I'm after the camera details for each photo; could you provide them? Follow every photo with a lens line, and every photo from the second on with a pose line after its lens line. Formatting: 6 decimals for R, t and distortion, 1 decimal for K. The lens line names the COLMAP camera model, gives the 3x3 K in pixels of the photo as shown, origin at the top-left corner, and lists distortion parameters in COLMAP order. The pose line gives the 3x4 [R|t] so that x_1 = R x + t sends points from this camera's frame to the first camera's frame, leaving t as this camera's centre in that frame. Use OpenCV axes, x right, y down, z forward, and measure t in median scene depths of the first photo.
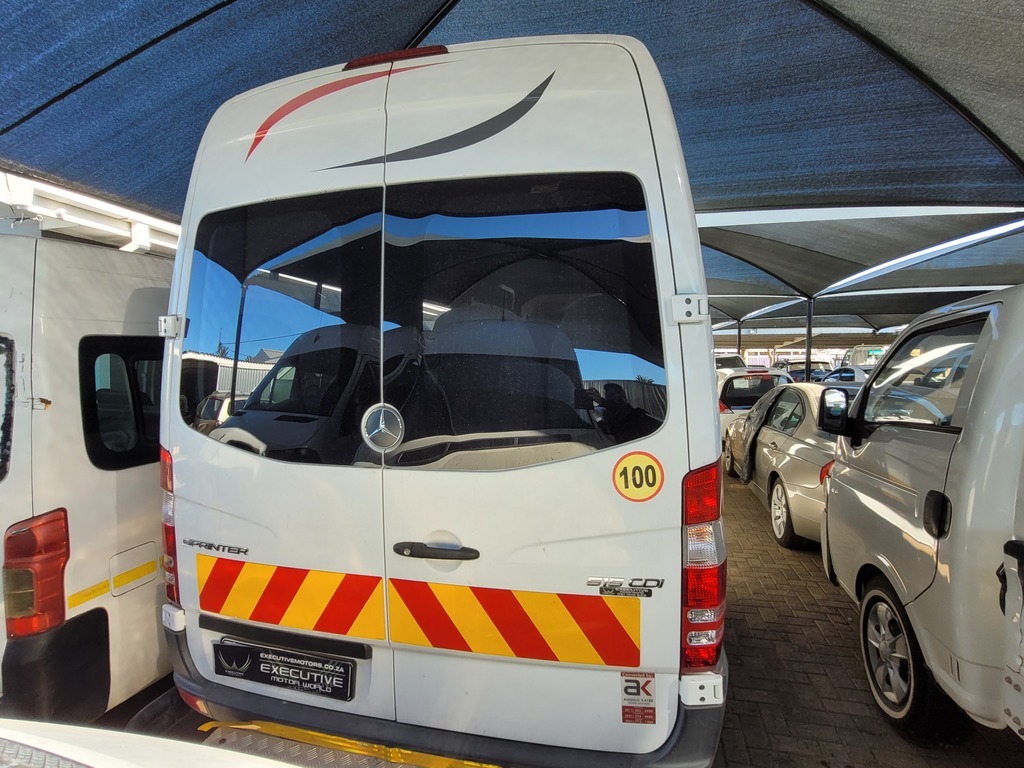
lens RADIAL K [[525.0, 0, 512.0], [0, 525.0, 384.0], [0, 0, 1]] dist [0.009473, -0.001552]
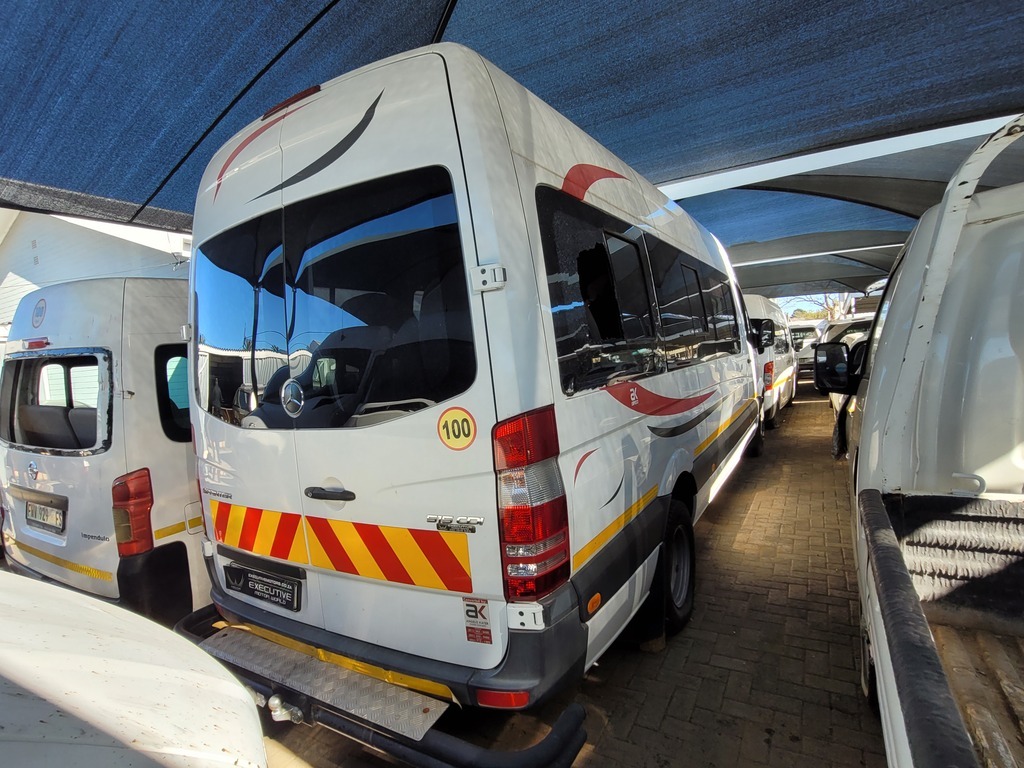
lens RADIAL K [[525.0, 0, 512.0], [0, 525.0, 384.0], [0, 0, 1]] dist [0.009473, -0.001552]
pose [[0.952743, -0.052917, -0.299134, 0.628754], [0.059130, 0.998181, 0.011748, 0.064103], [0.297968, -0.028881, 0.954139, -0.056281]]
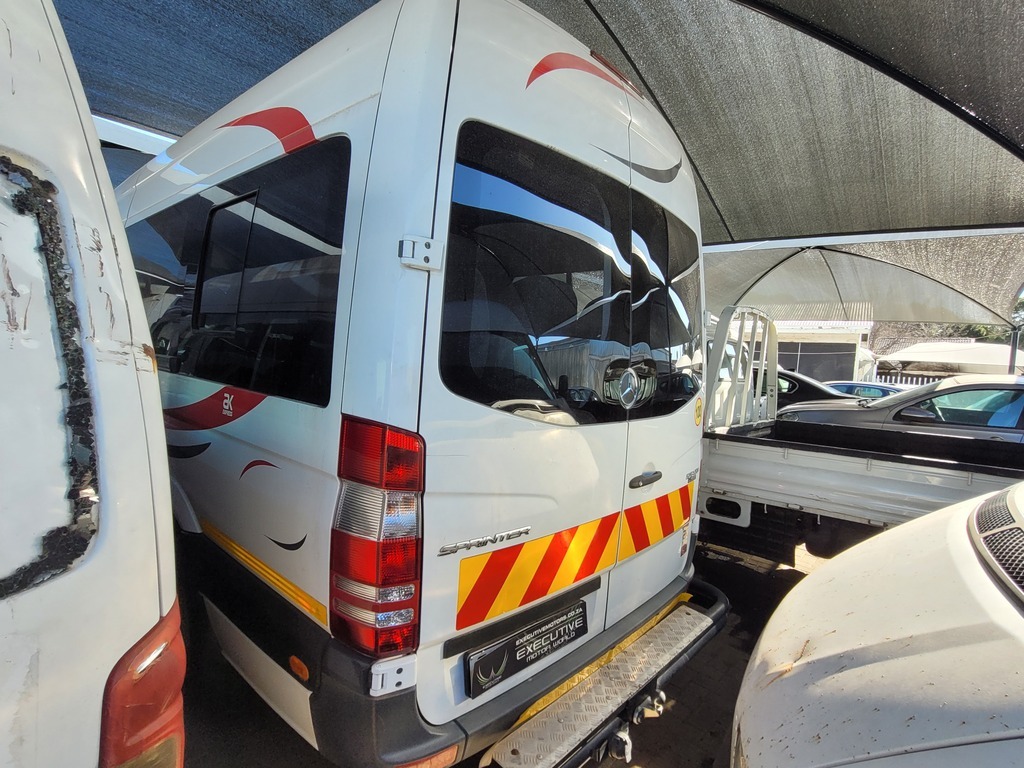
lens RADIAL K [[484.5, 0, 512.0], [0, 484.5, 384.0], [0, 0, 1]] dist [0.022779, -0.000119]
pose [[0.490506, -0.010580, 0.871374, -1.327536], [-0.023006, 0.999421, 0.025085, 0.048324], [-0.871134, -0.032351, 0.489978, 0.664895]]
